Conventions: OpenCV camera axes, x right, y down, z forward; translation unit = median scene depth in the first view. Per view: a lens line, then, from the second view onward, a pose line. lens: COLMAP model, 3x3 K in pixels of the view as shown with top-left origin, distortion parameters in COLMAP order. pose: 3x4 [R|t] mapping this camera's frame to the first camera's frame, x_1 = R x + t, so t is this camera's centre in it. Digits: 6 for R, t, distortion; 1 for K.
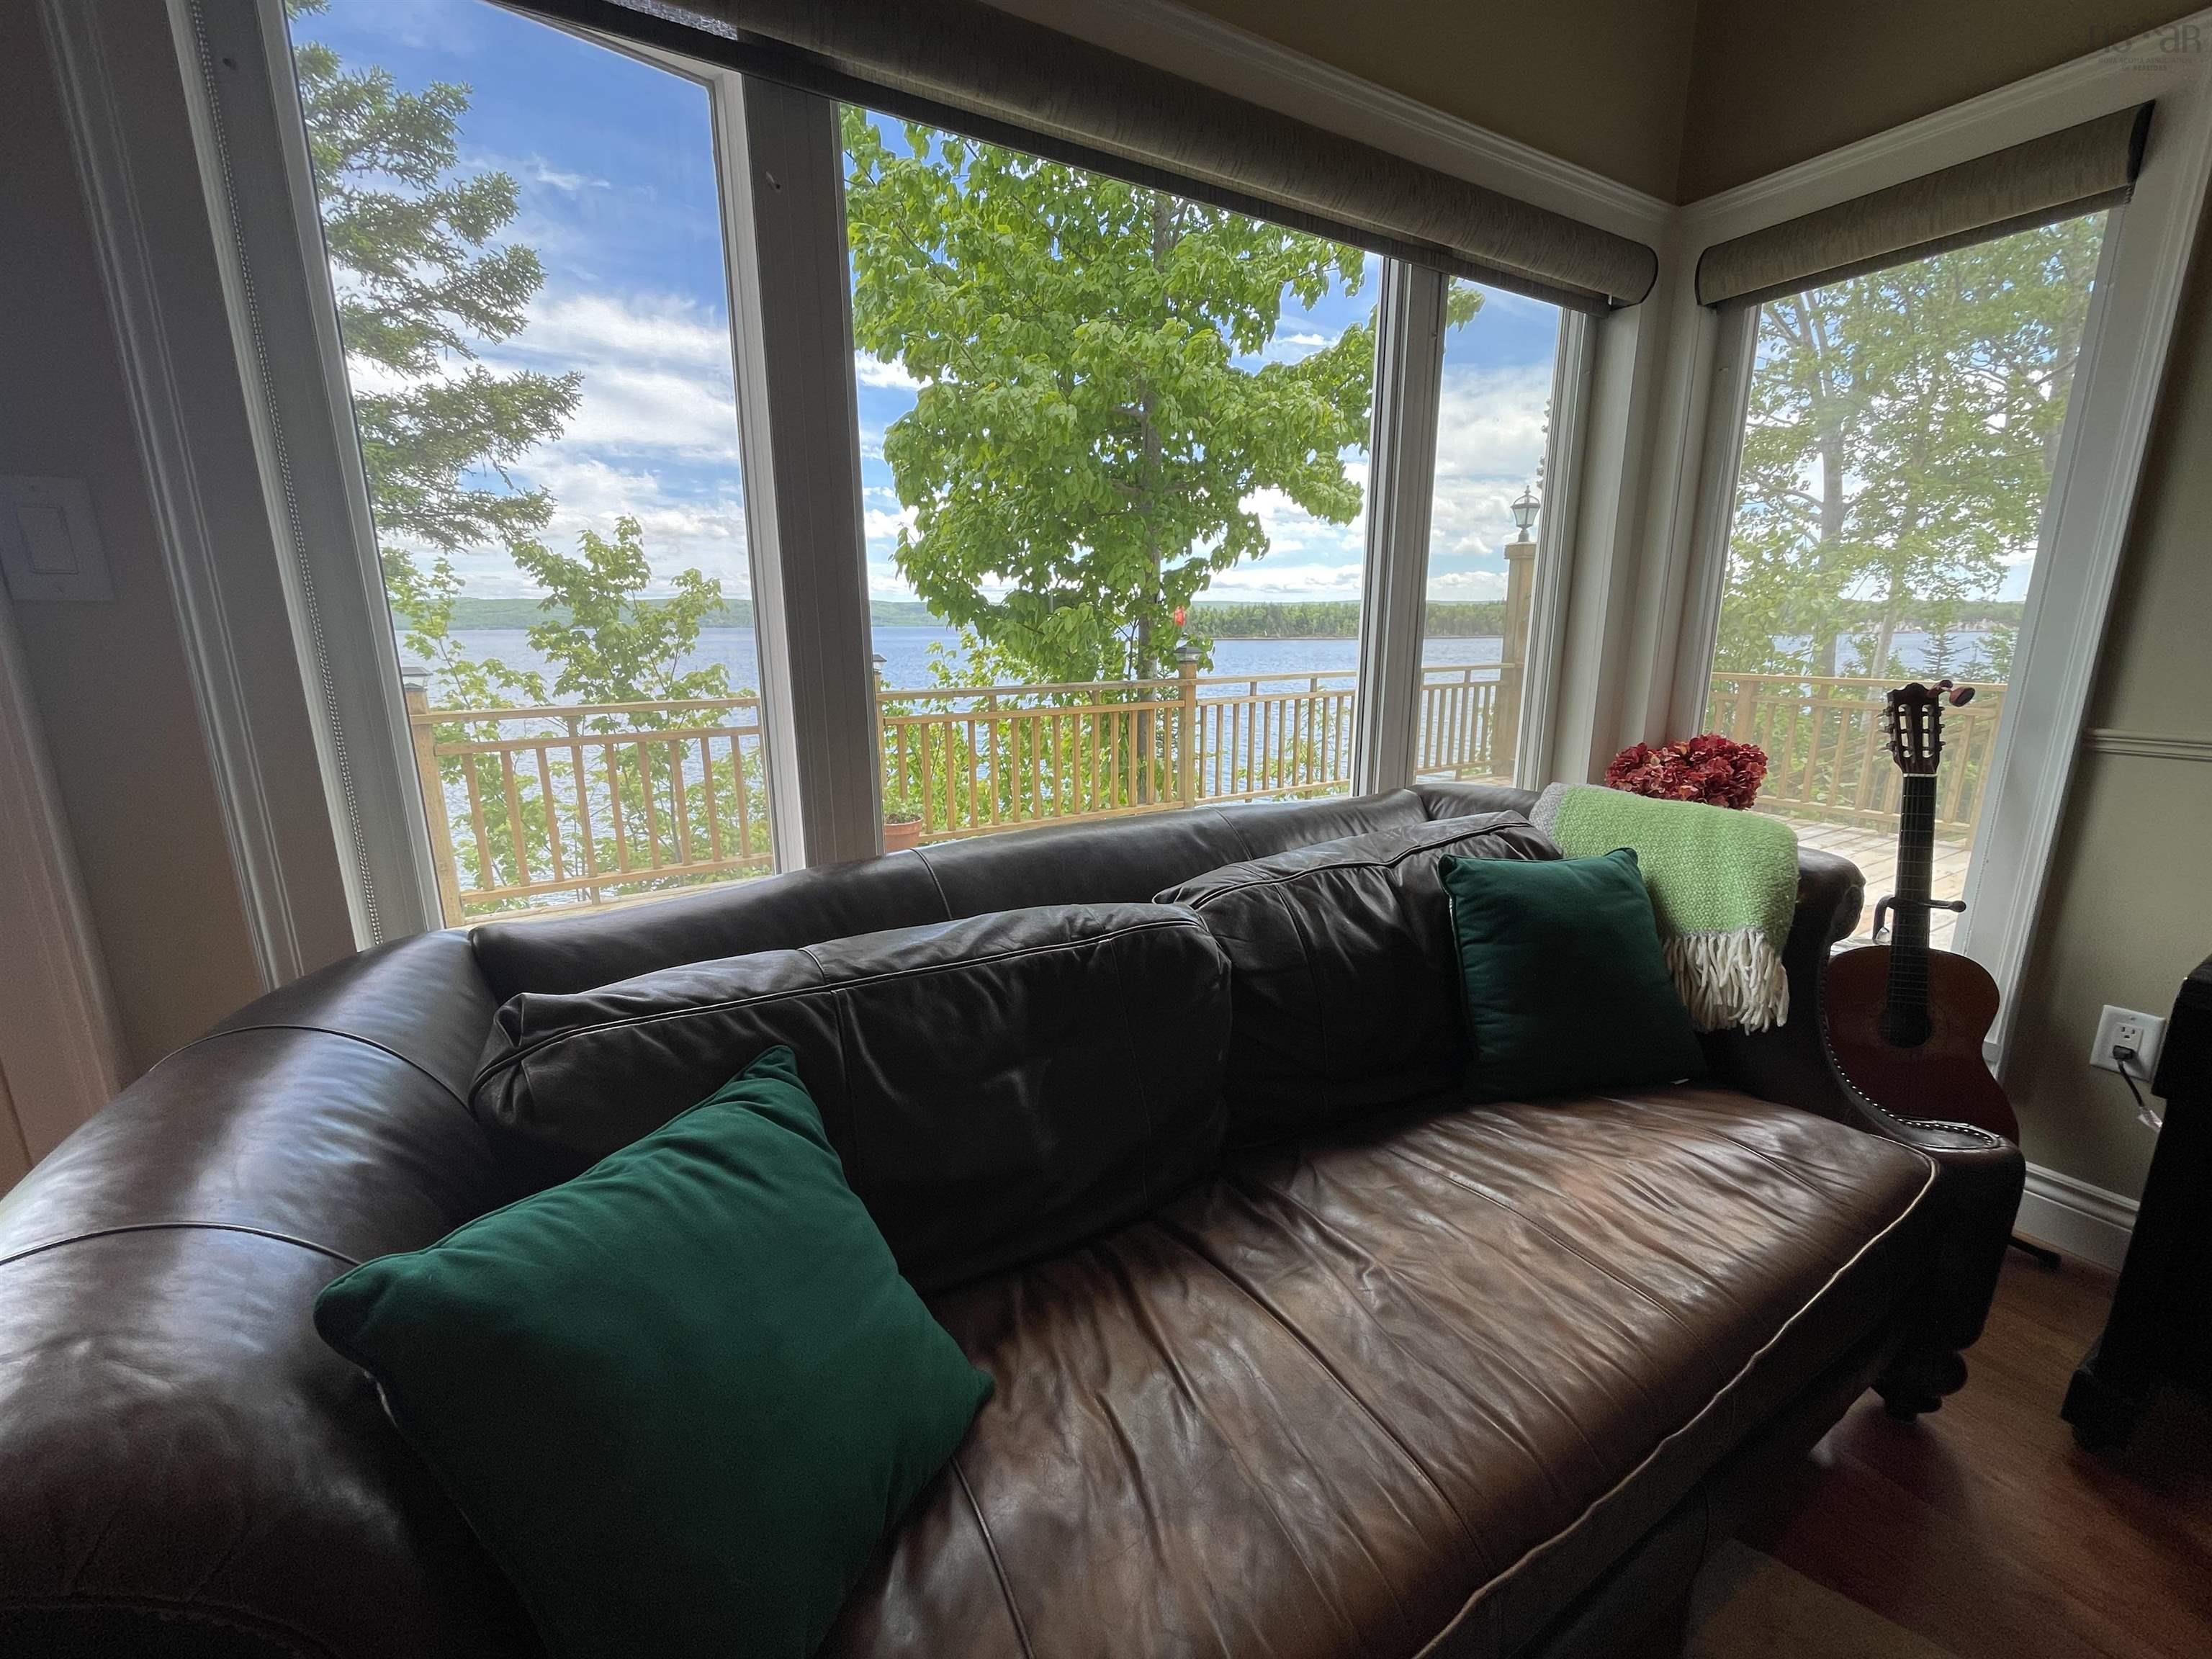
lens RADIAL K [[894.5, 0, 1111.1], [0, 894.5, 822.8], [0, 0, 1]] dist [-0.001531, -0.000175]
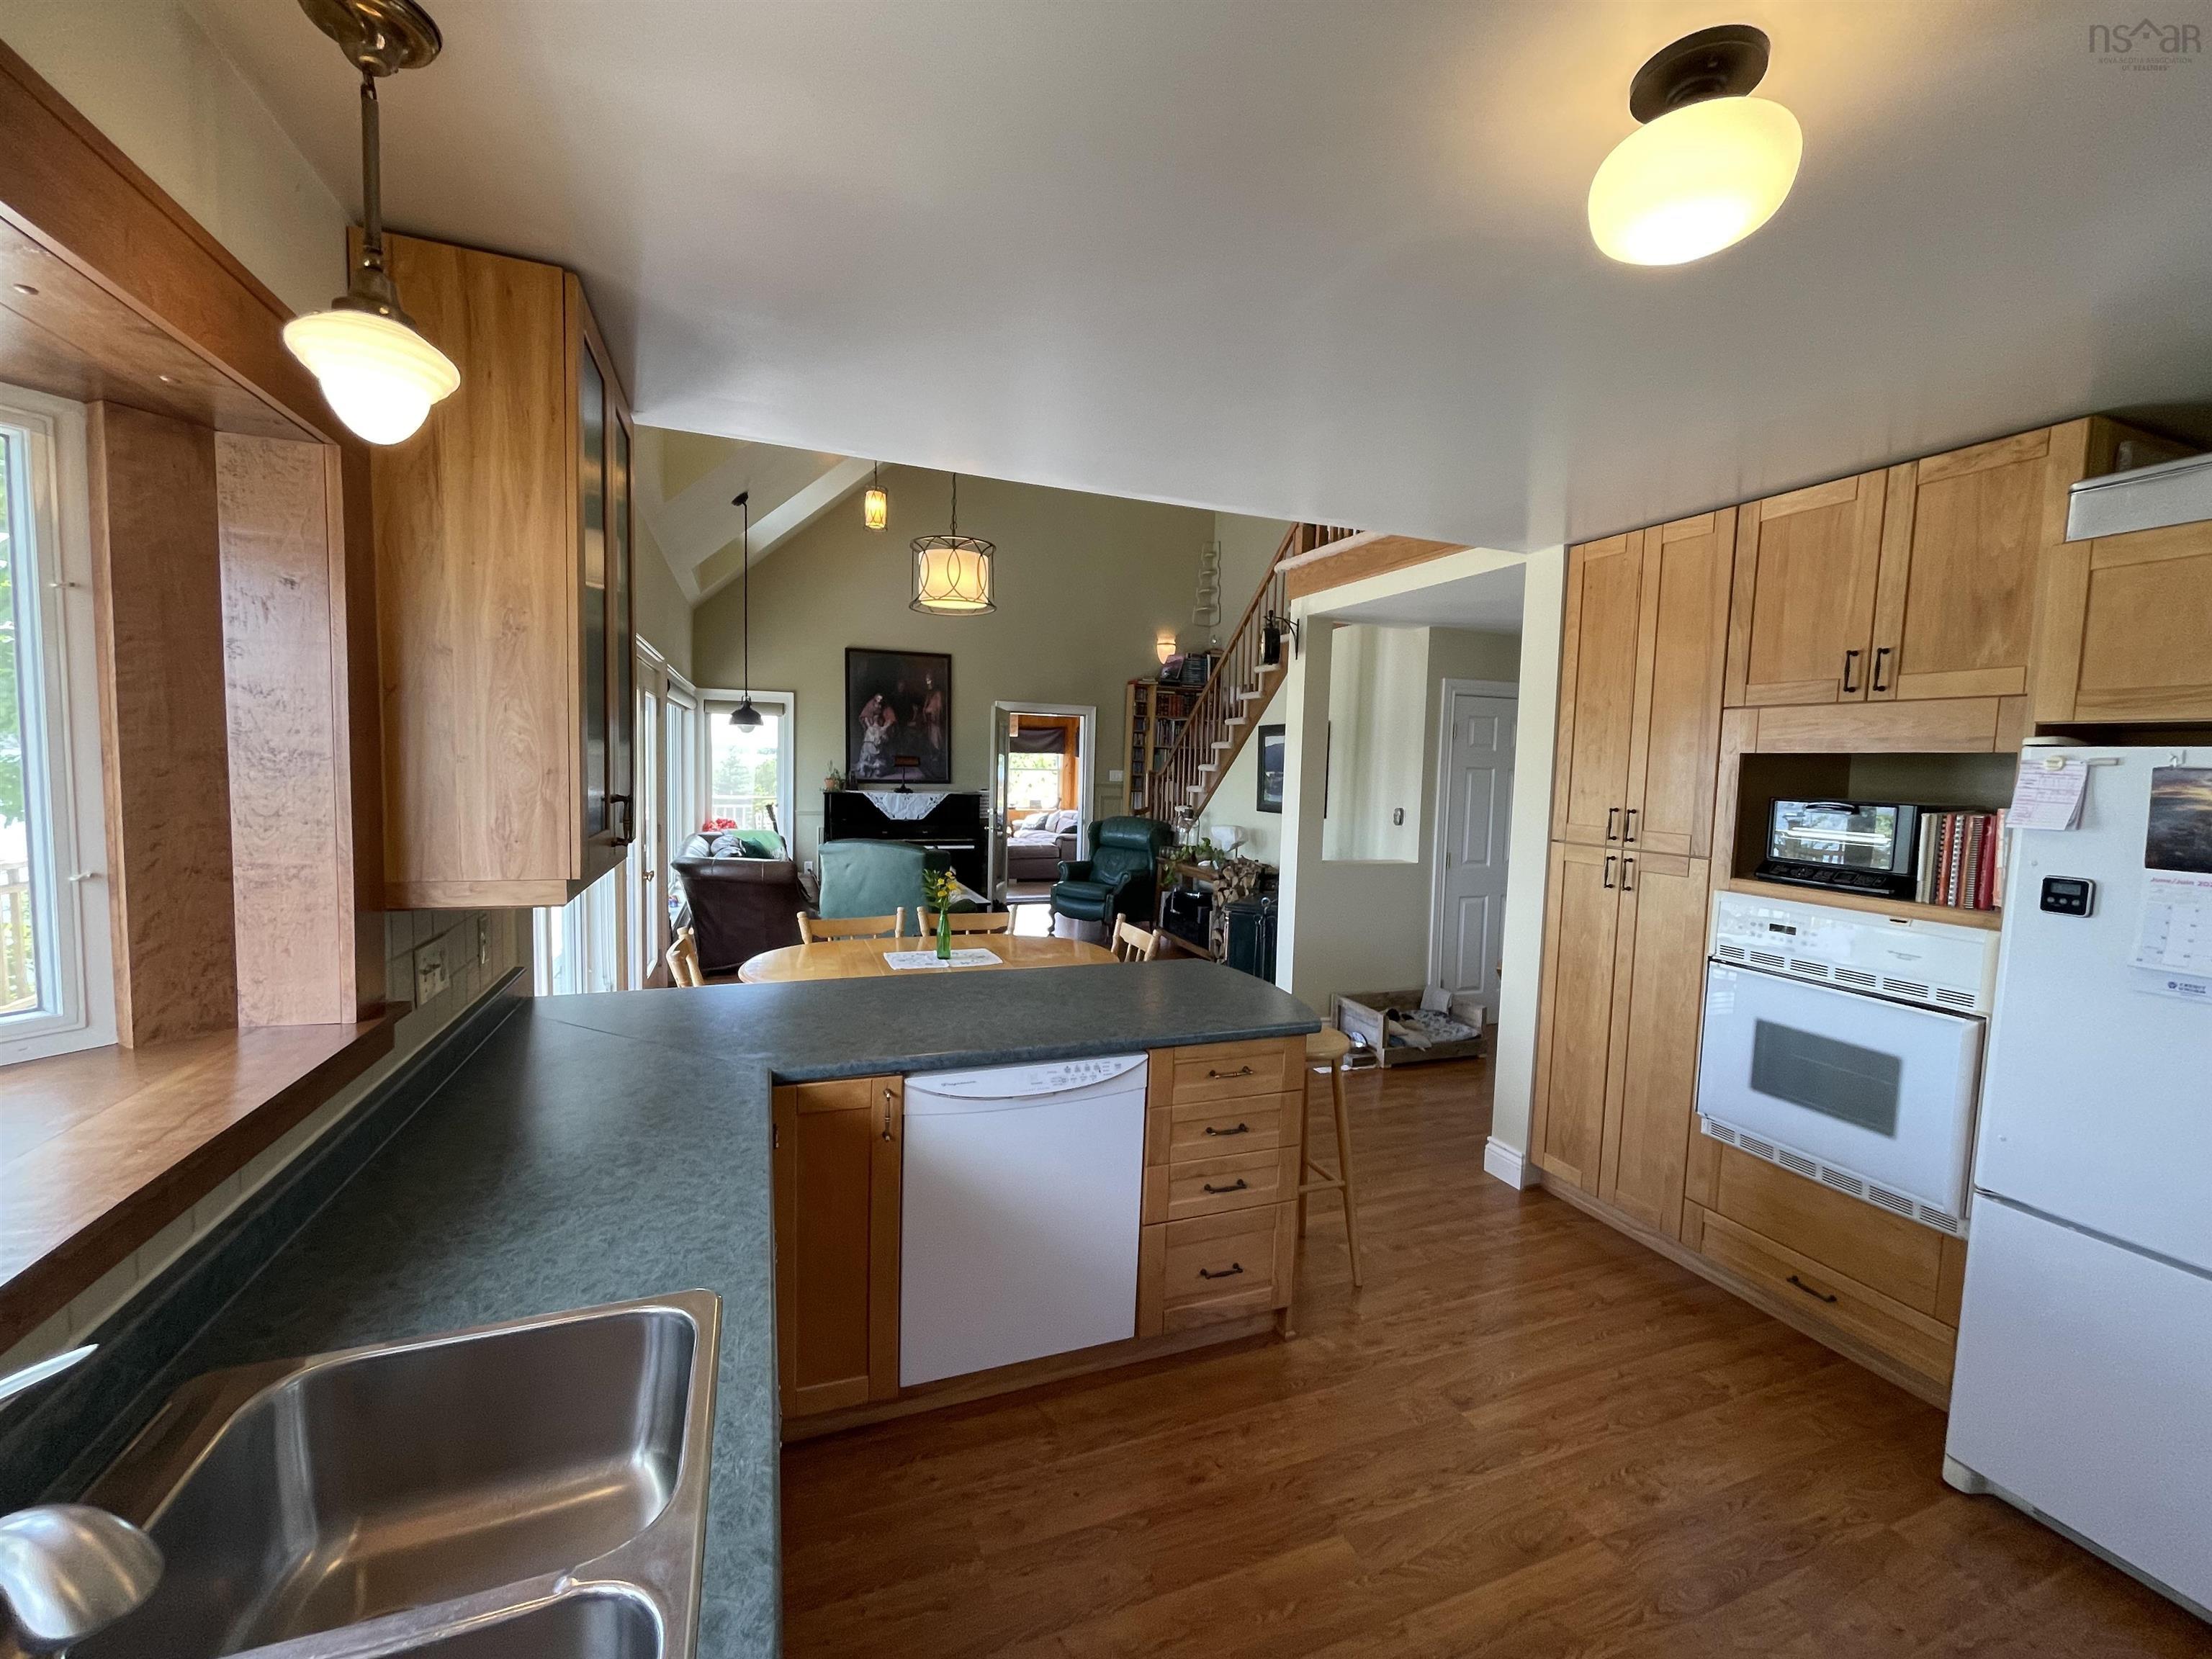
lens RADIAL K [[887.6, 0, 1106.0], [0, 887.6, 829.5], [0, 0, 1]] dist [0.023454, -0.000042]
pose [[0.174395, -0.068524, 0.982289, -5.253032], [0.185870, 0.981933, 0.035500, 0.231178], [-0.966974, 0.176387, 0.183981, -2.425523]]
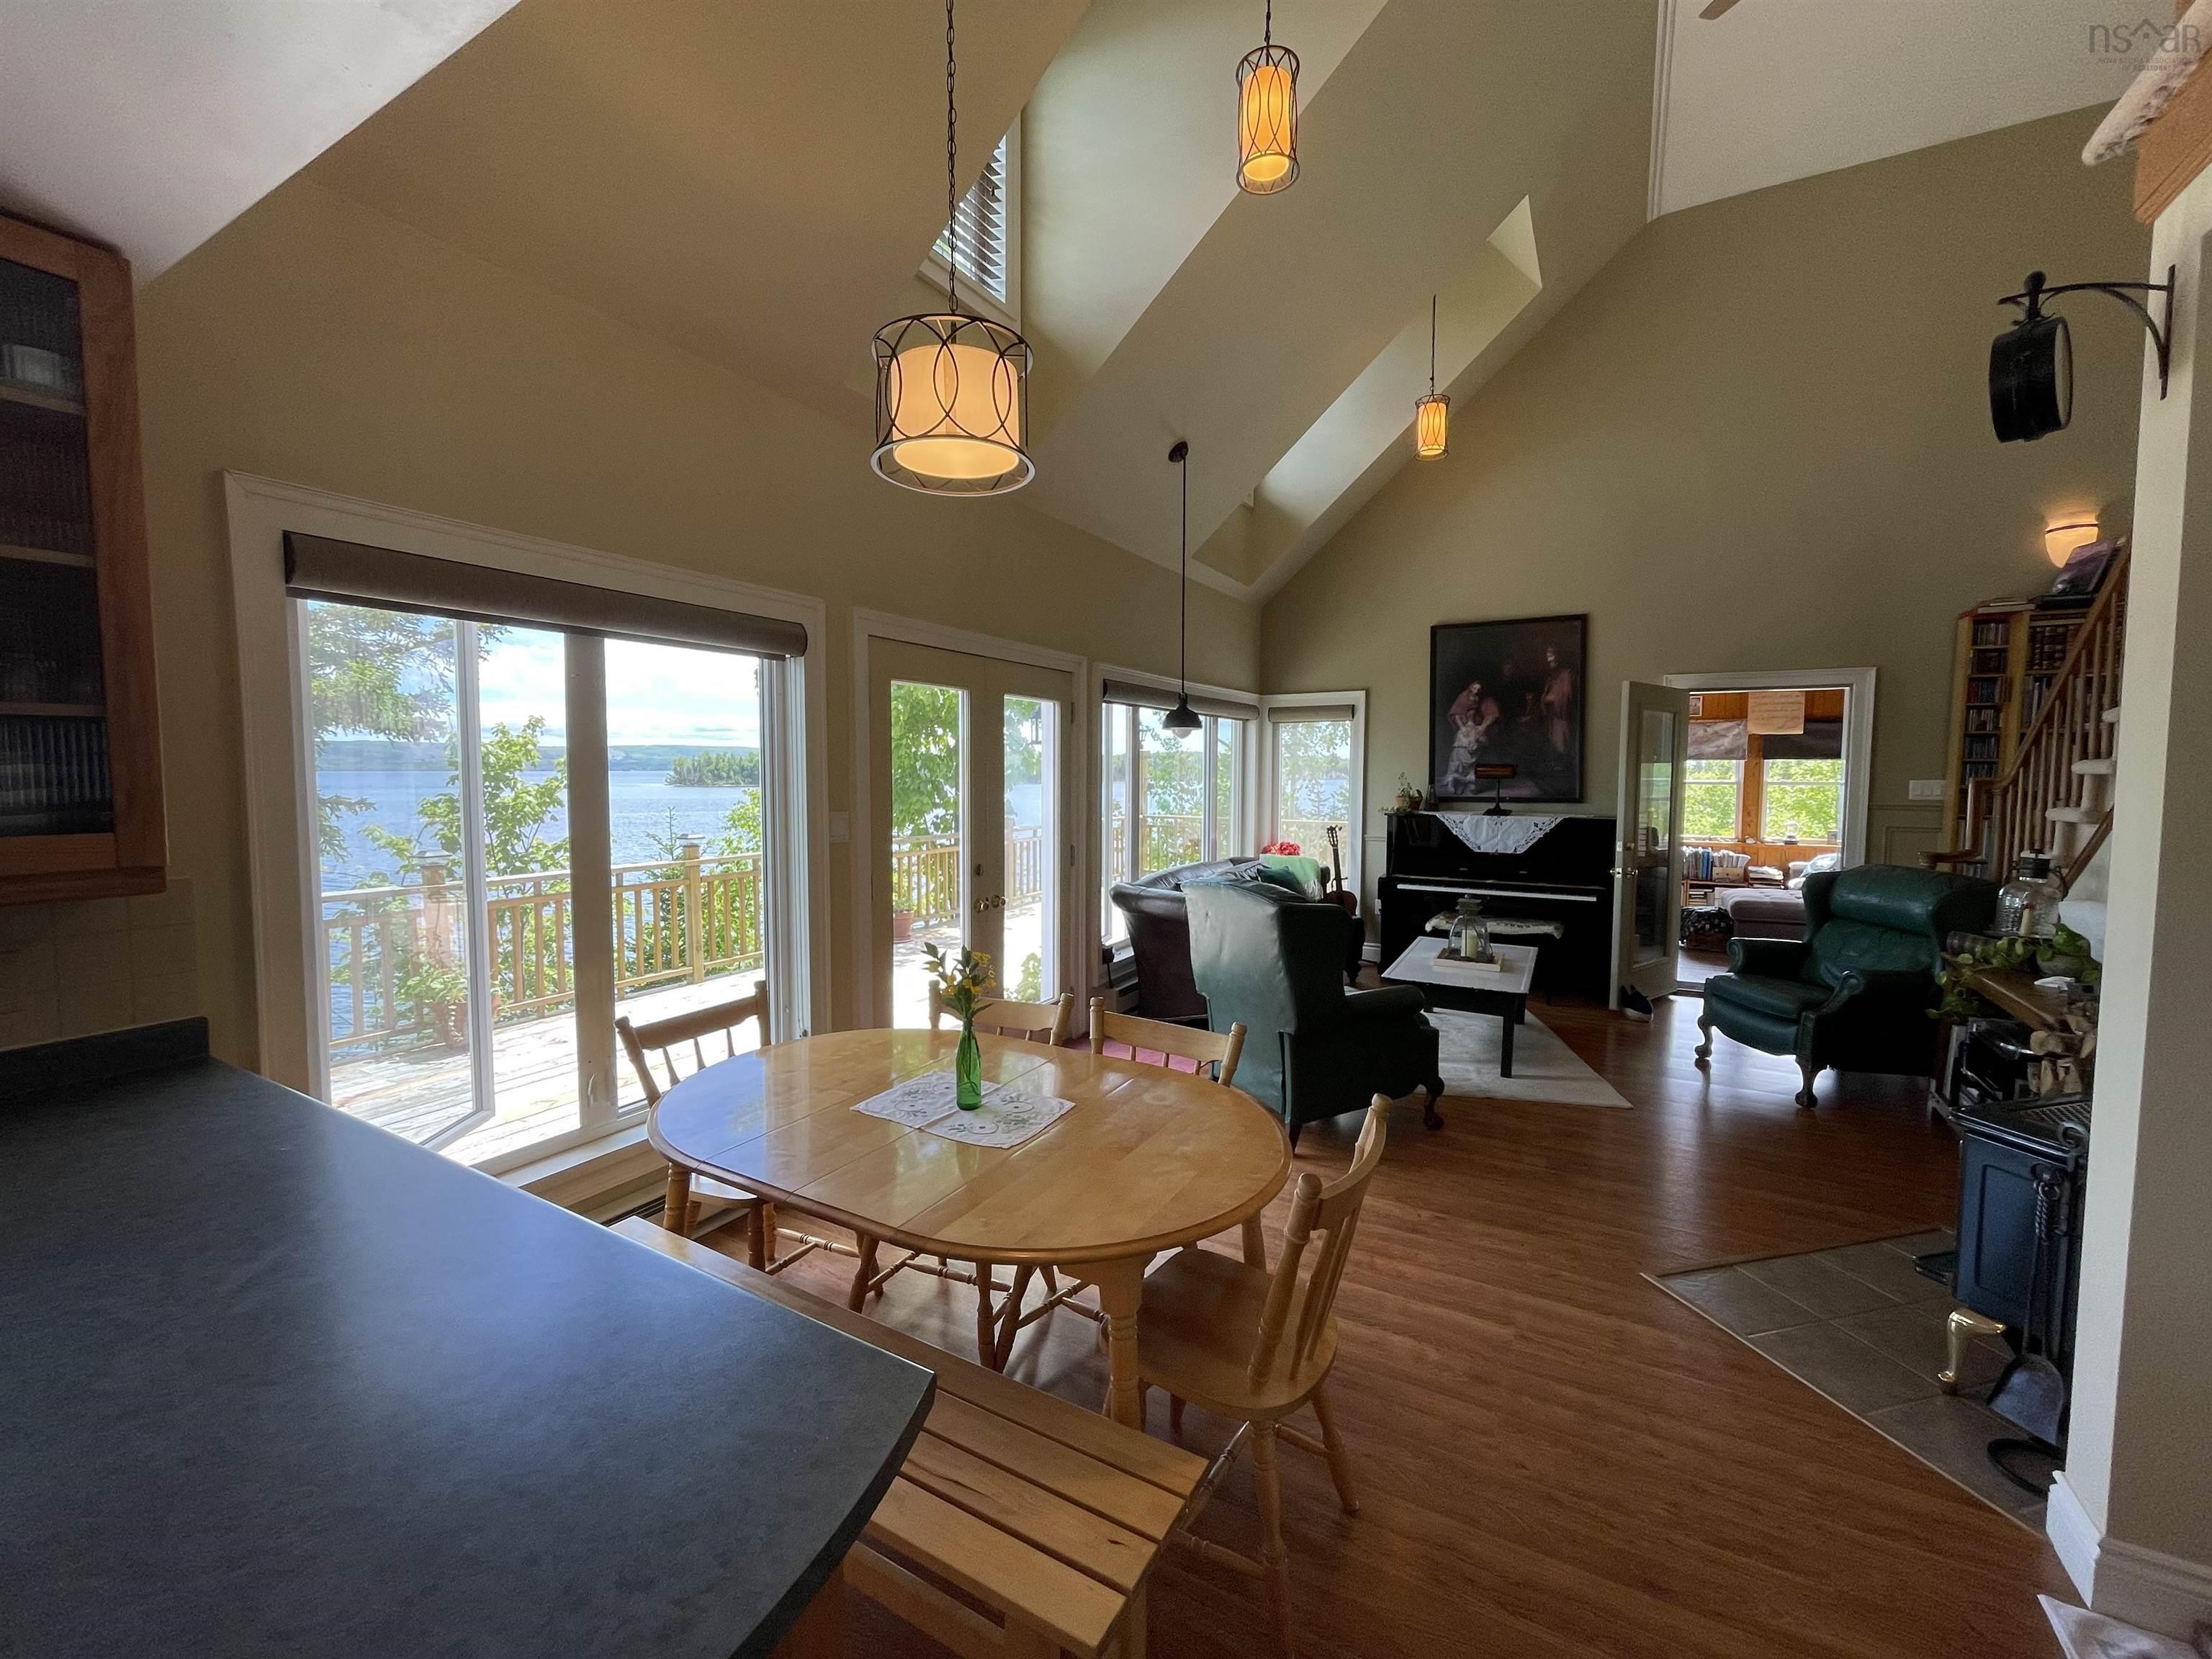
lens RADIAL K [[894.5, 0, 1111.1], [0, 894.5, 822.8], [0, 0, 1]] dist [-0.001531, -0.000175]
pose [[0.868840, -0.023016, 0.494558, -2.907269], [0.101725, 0.985905, -0.132828, 0.398313], [-0.484530, 0.165715, 0.858935, -2.948488]]
